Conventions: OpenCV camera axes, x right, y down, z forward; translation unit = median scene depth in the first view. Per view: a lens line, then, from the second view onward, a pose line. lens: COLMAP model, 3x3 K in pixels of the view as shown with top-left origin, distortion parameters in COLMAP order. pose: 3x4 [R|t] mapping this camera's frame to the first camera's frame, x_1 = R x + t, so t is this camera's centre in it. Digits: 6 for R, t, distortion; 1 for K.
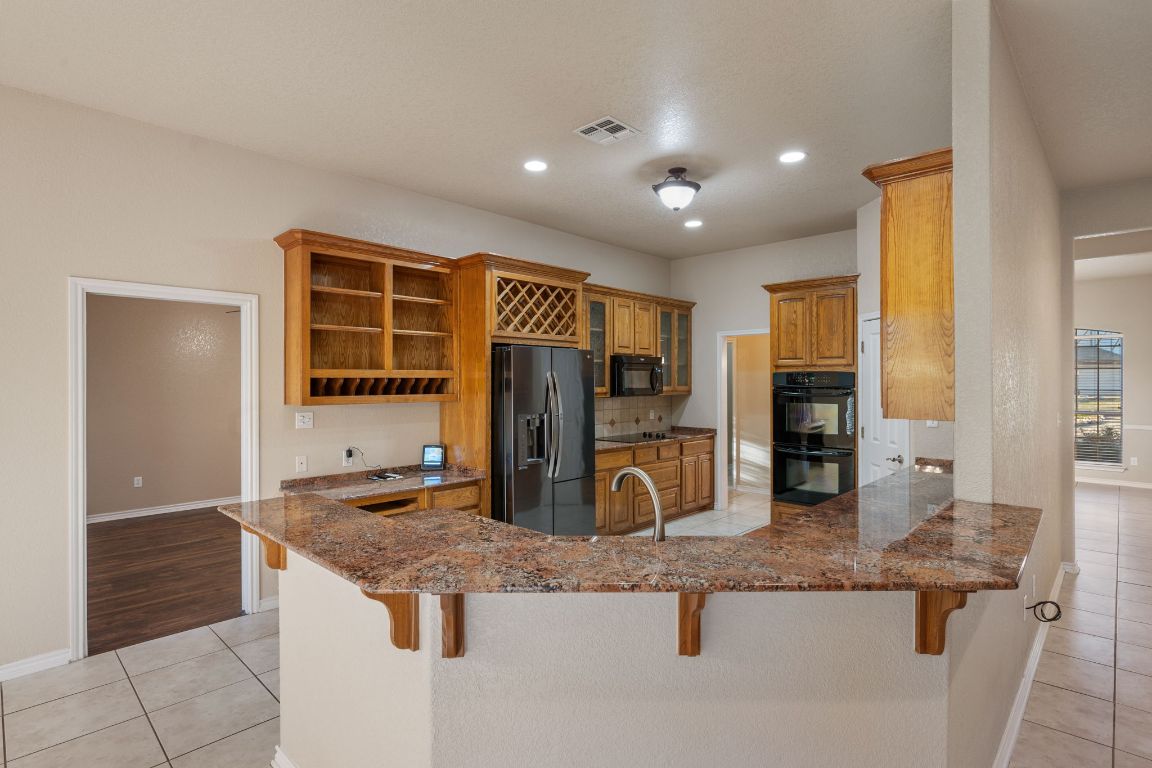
lens RADIAL K [[564.4, 0, 576.0], [0, 564.4, 384.0], [0, 0, 1]] dist [-0.001525, -0.000354]
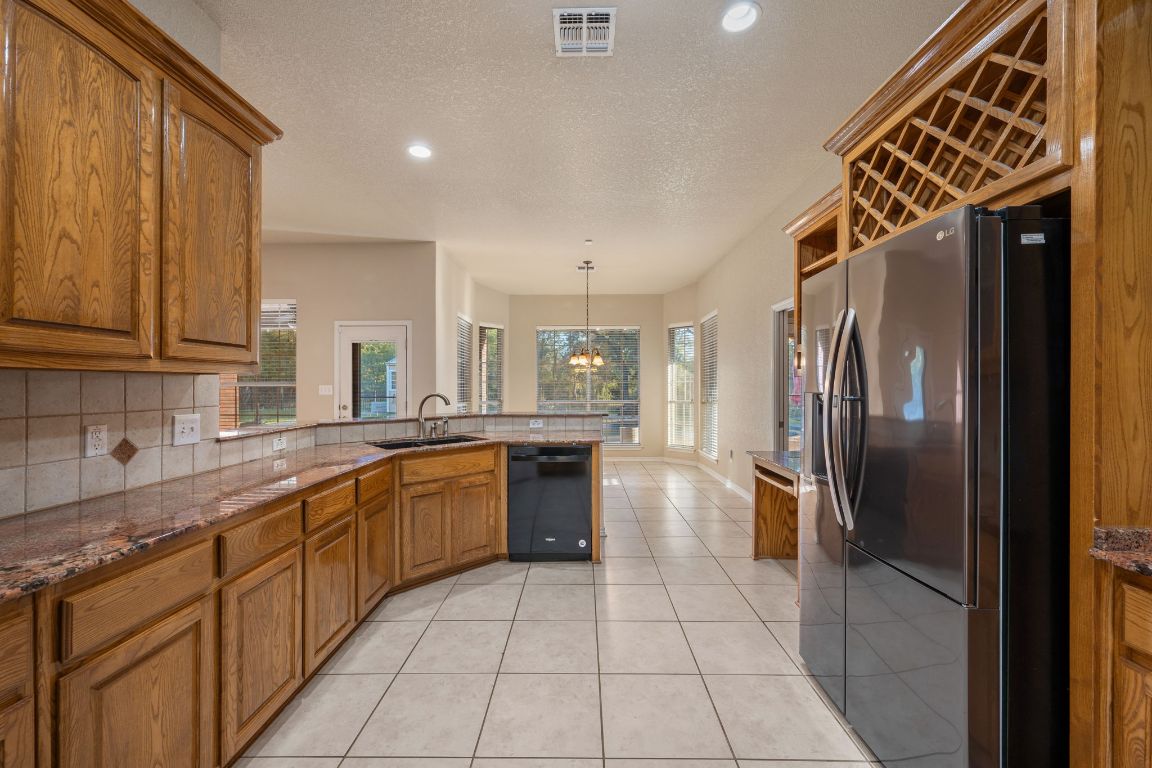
lens RADIAL K [[487.6, 0, 576.0], [0, 487.6, 384.0], [0, 0, 1]] dist [-0.000433, -0.000225]
pose [[-0.731759, -0.001301, -0.681562, 0.403258], [-0.003686, 0.999991, 0.002049, 0.041749], [0.681554, 0.004012, -0.731757, 1.136495]]
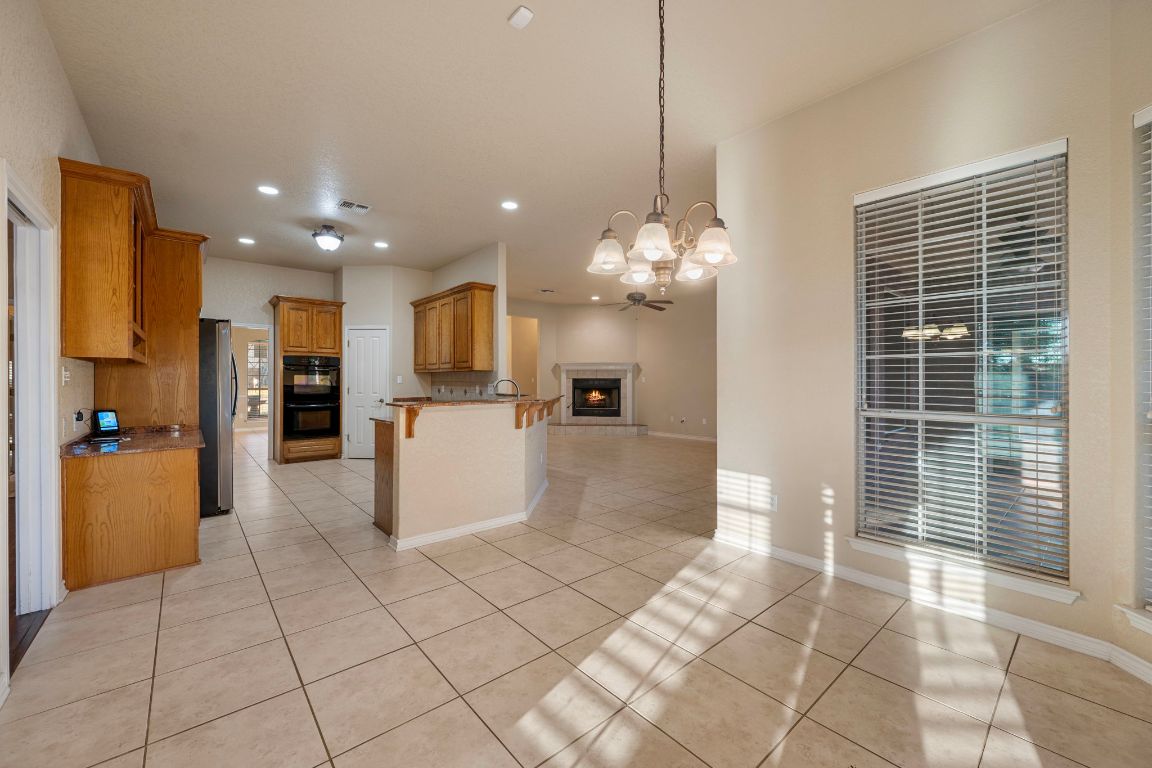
lens RADIAL K [[453.5, 0, 575.1], [0, 453.5, 381.9], [0, 0, 1]] dist [-0.002145, -0.000423]
pose [[0.099915, -0.001243, 0.994995, -0.958279], [0.007087, 0.999975, 0.000538, 0.068470], [-0.994971, 0.006998, 0.099921, 0.142771]]
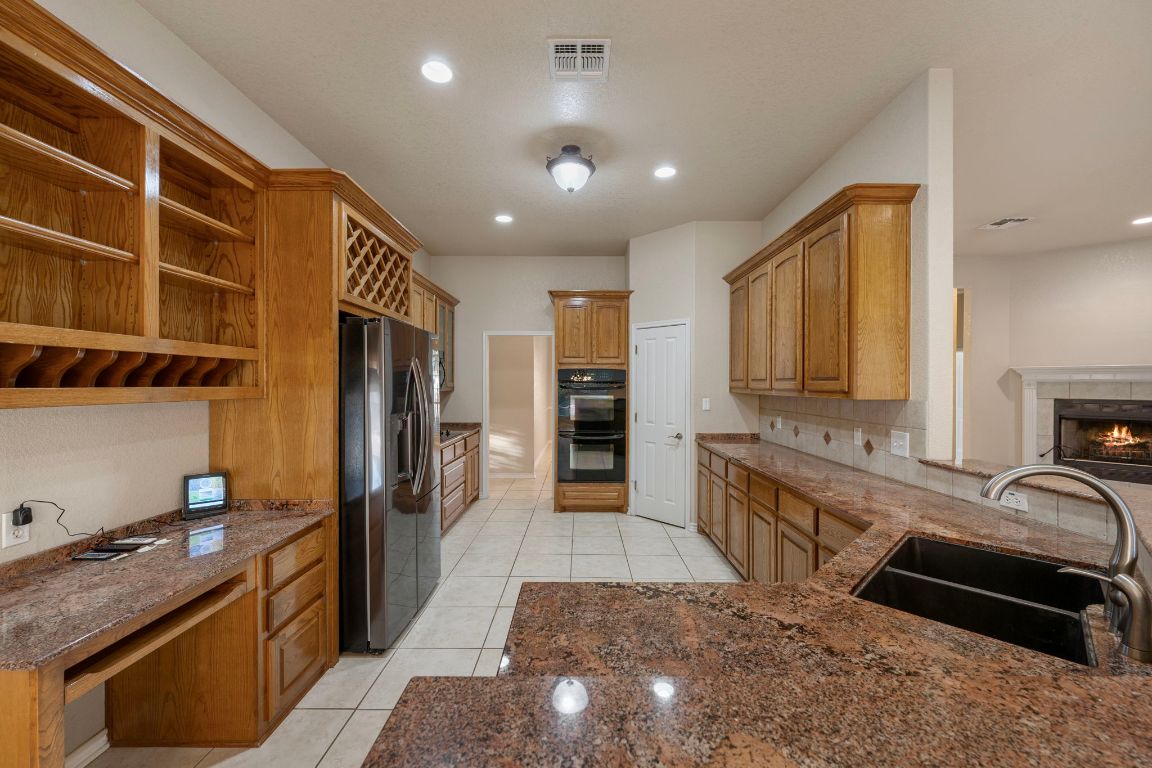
lens RADIAL K [[450.4, 0, 579.2], [0, 450.4, 387.5], [0, 0, 1]] dist [-0.011000, -0.000269]
pose [[0.723955, -0.002546, 0.689843, -0.300739], [0.002120, 0.999997, 0.001466, 0.018697], [-0.689844, 0.000402, 0.723958, 0.401516]]
